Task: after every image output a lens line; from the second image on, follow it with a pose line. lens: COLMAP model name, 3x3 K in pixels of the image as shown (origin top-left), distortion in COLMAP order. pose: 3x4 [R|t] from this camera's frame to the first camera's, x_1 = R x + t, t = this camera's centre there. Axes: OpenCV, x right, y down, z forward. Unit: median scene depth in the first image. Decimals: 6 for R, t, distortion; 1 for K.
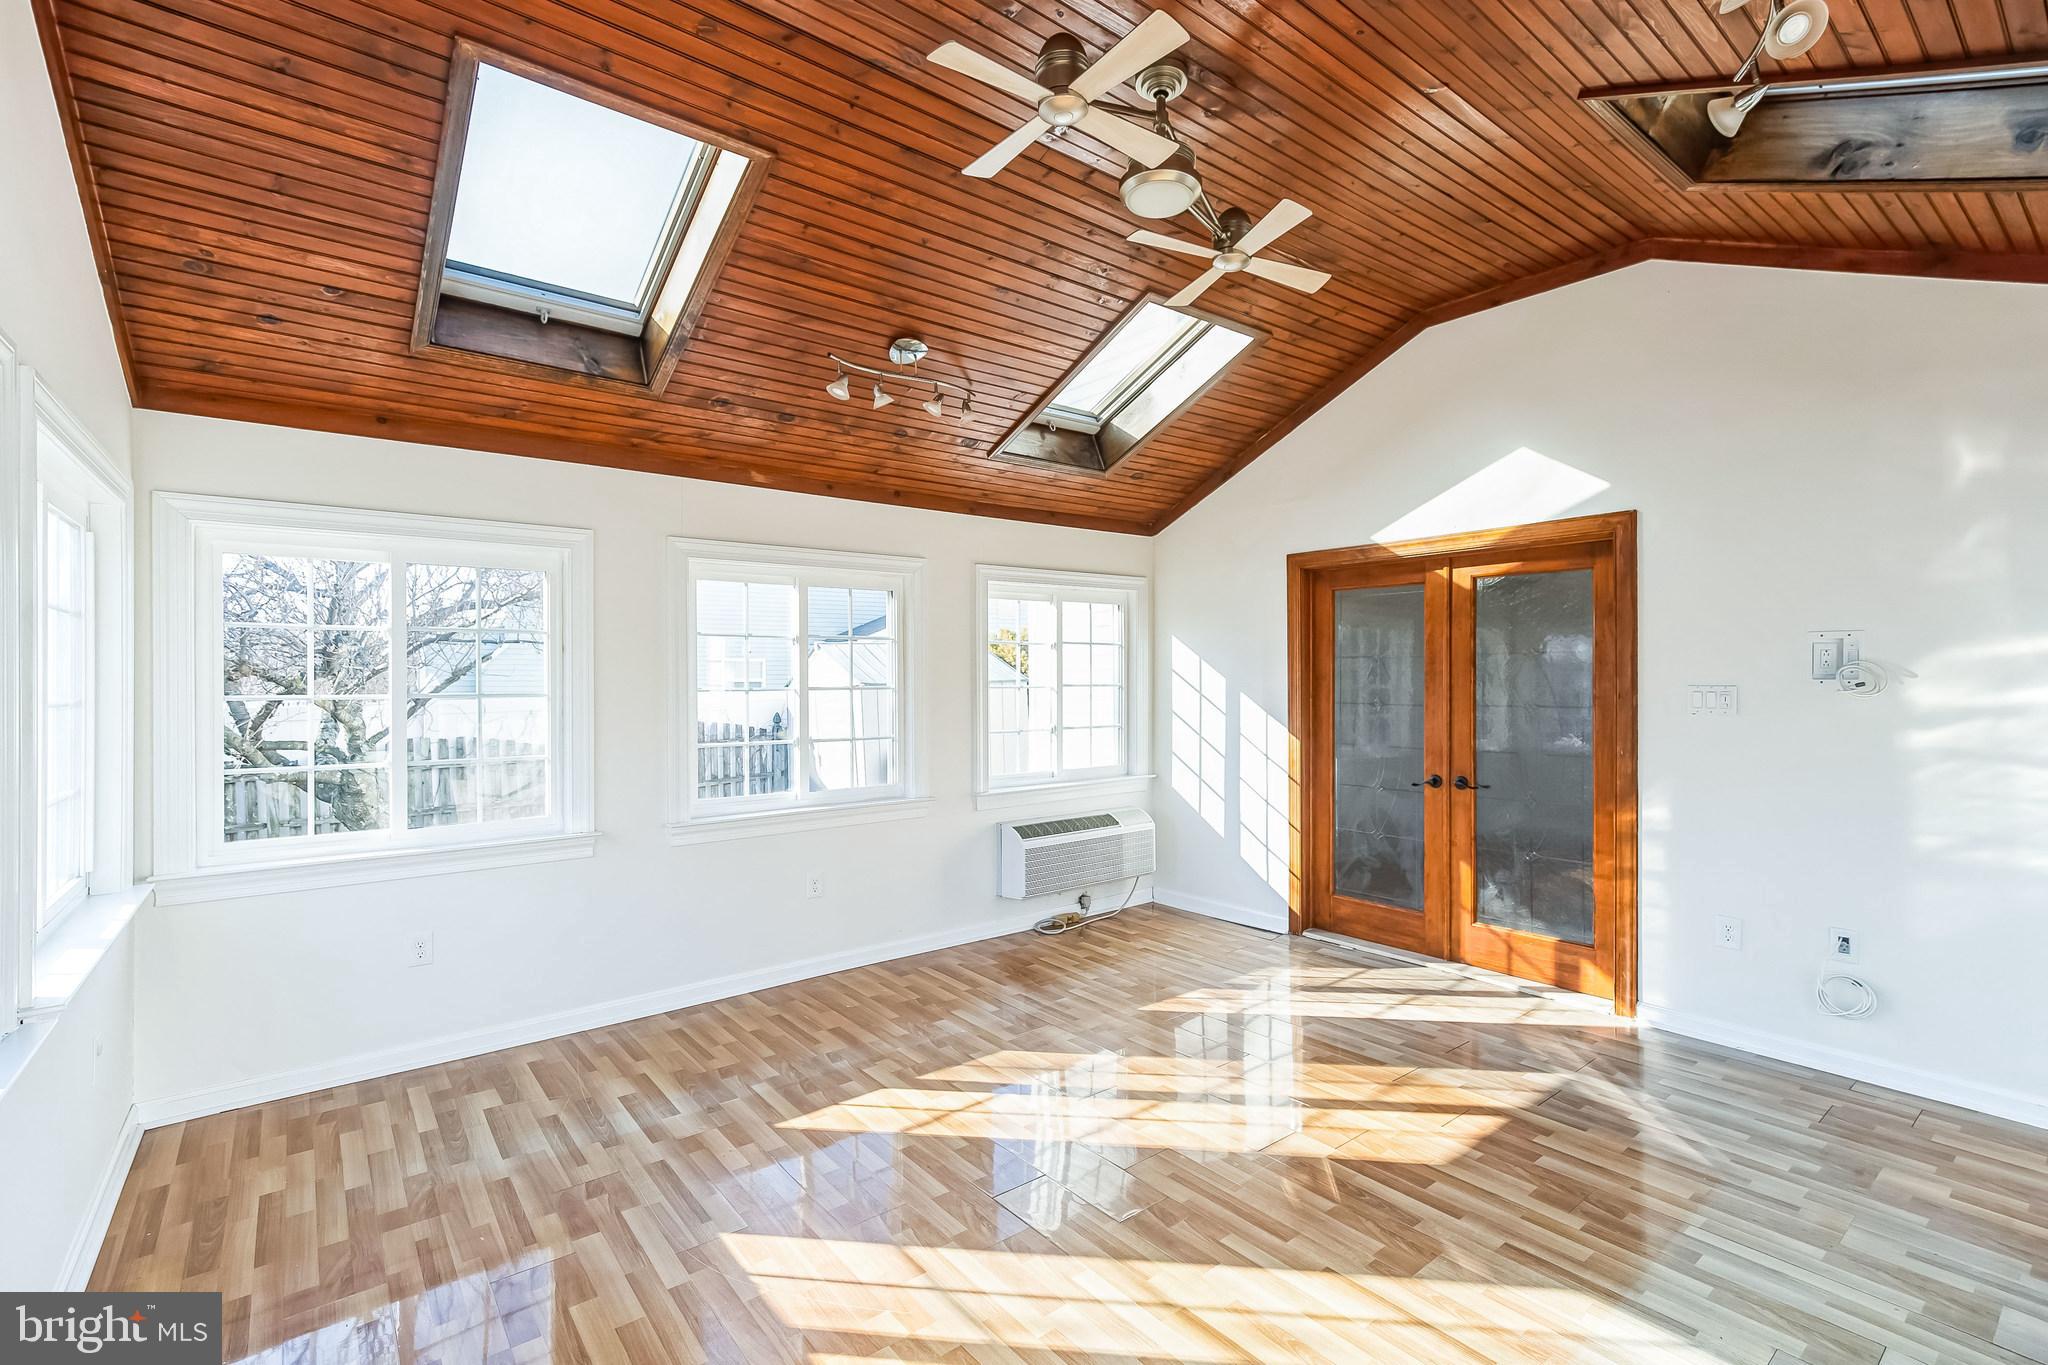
lens RADIAL K [[936.6, 0, 1014.0], [0, 936.6, 676.8], [0, 0, 1]] dist [-0.021337, 0.001100]
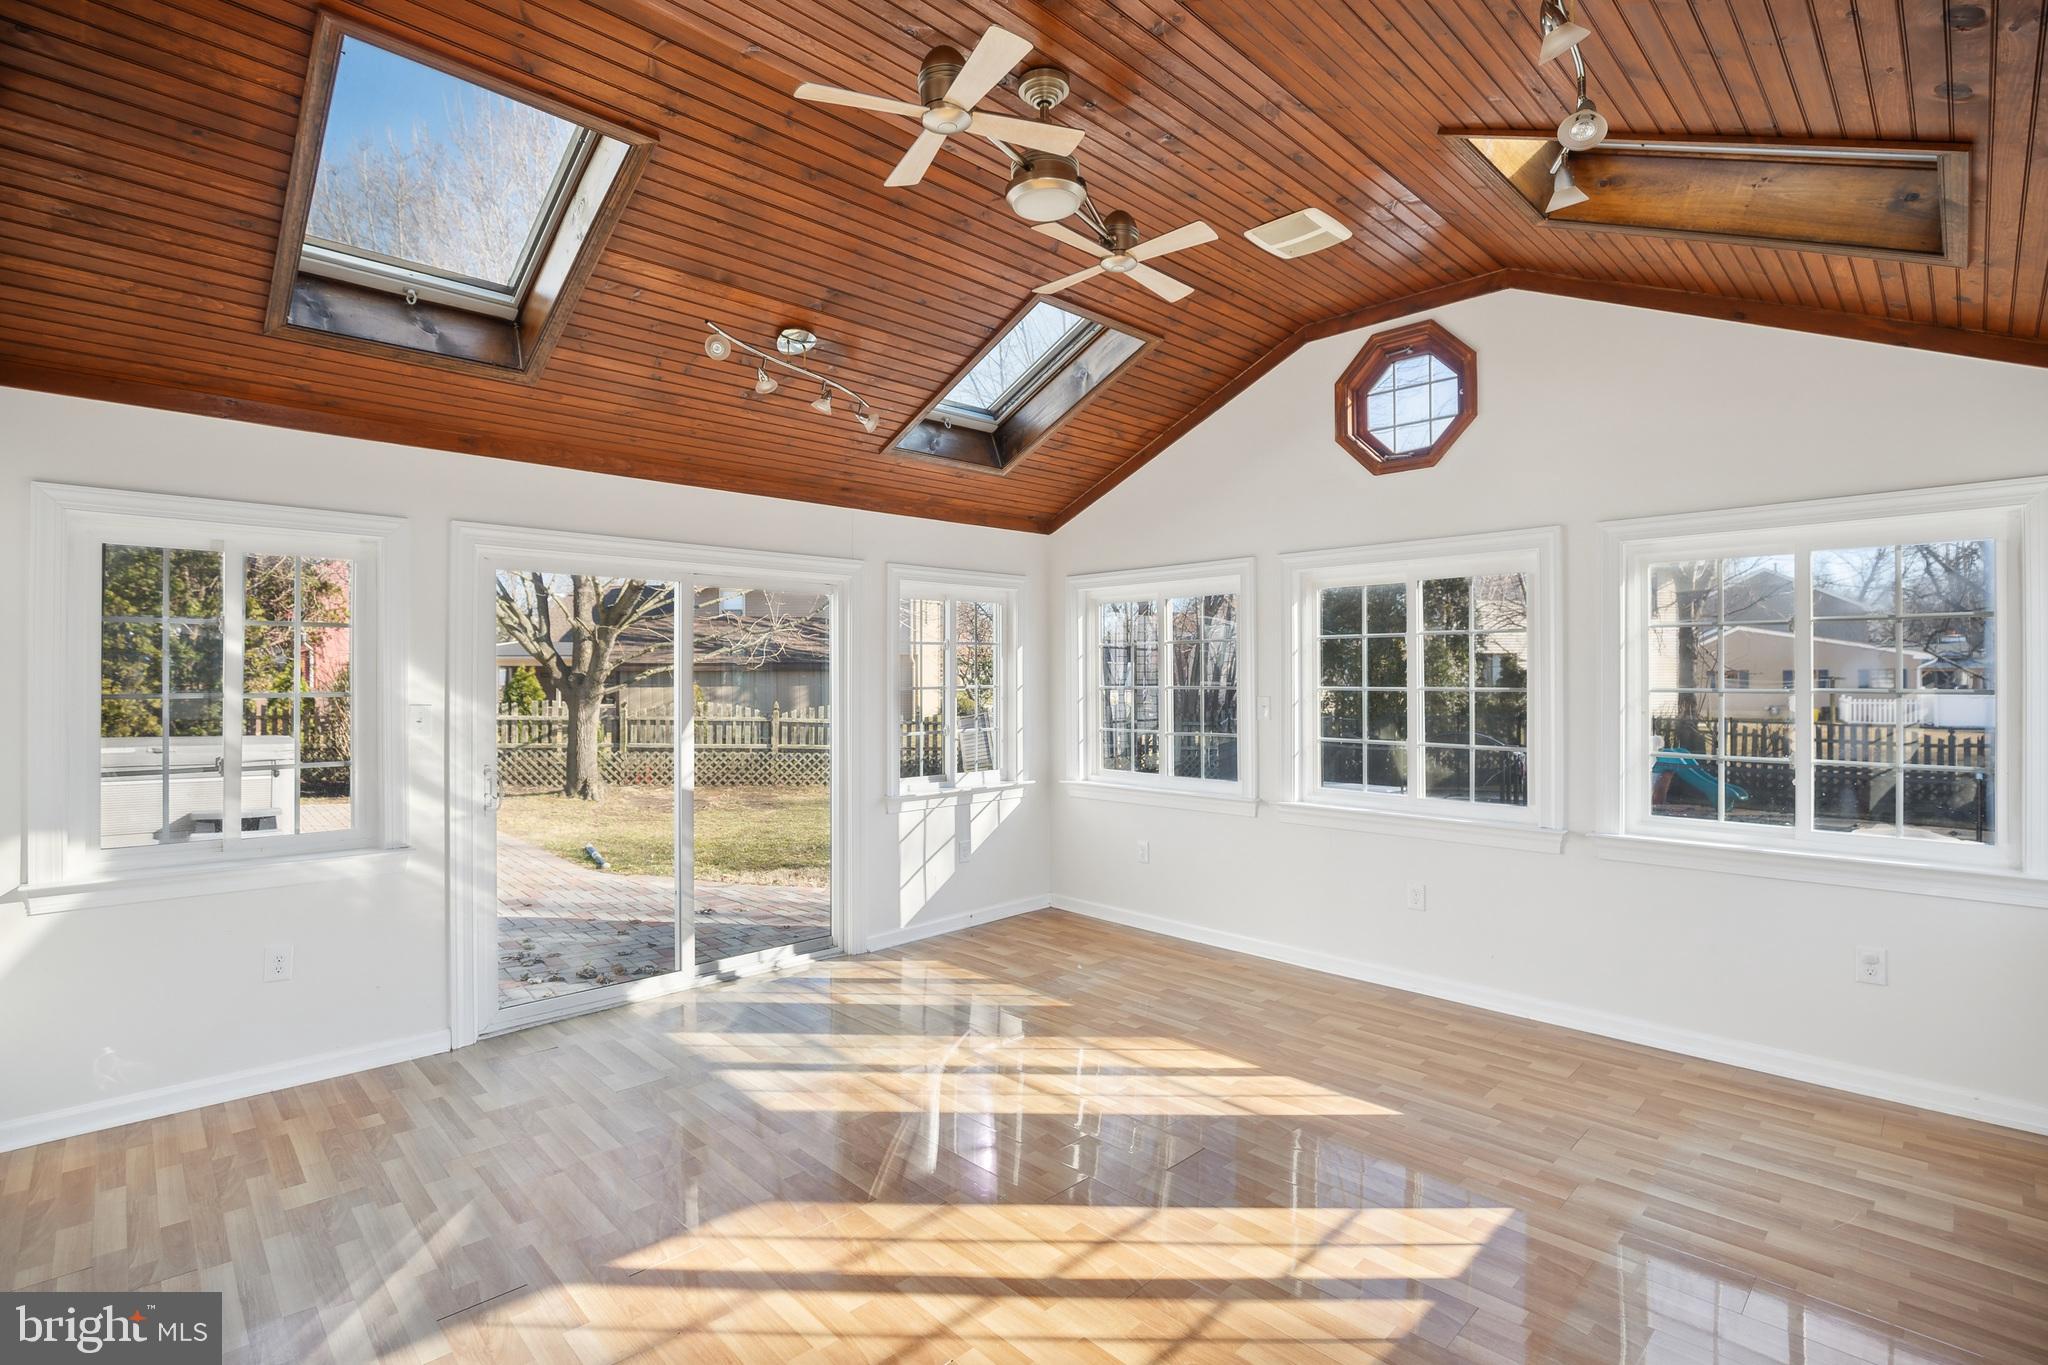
lens RADIAL K [[936.6, 0, 1040.8], [0, 936.6, 673.3], [0, 0, 1]] dist [-0.021337, 0.001100]
pose [[-0.991157, 0.009110, -0.132383, 0.271518], [0.009402, 0.999955, -0.001582, -0.002728], [0.132362, -0.002813, -0.991197, 1.795750]]
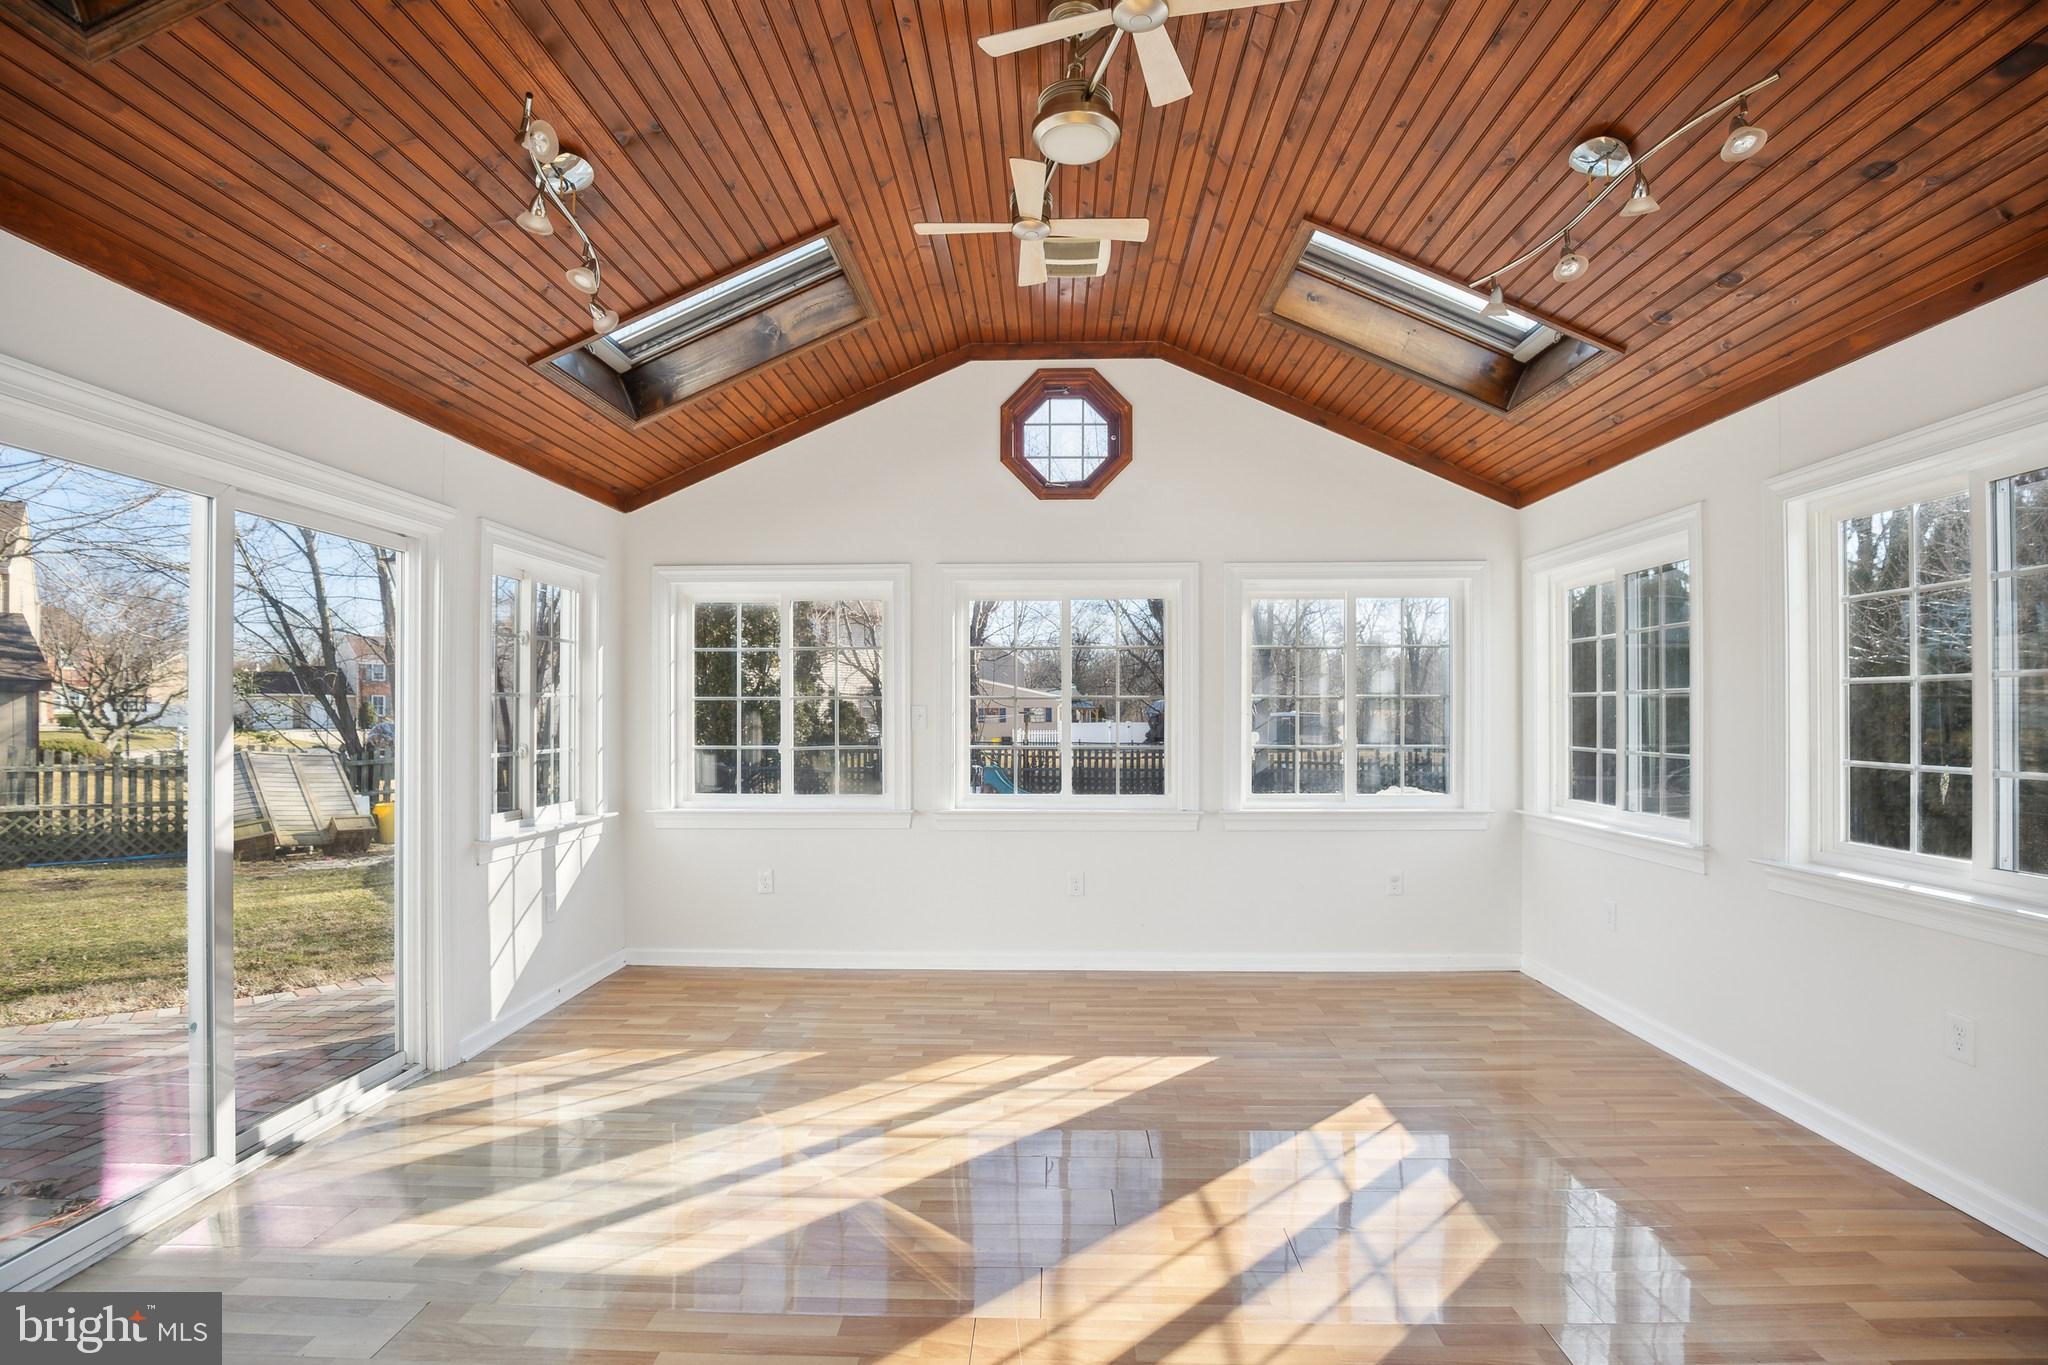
lens RADIAL K [[936.6, 0, 1023.1], [0, 936.6, 705.7], [0, 0, 1]] dist [-0.021337, 0.001100]
pose [[-0.641422, 0.002099, -0.767185, 0.811730], [0.004058, 0.999992, -0.000656, 0.042209], [0.767177, -0.003534, -0.641425, 1.393368]]
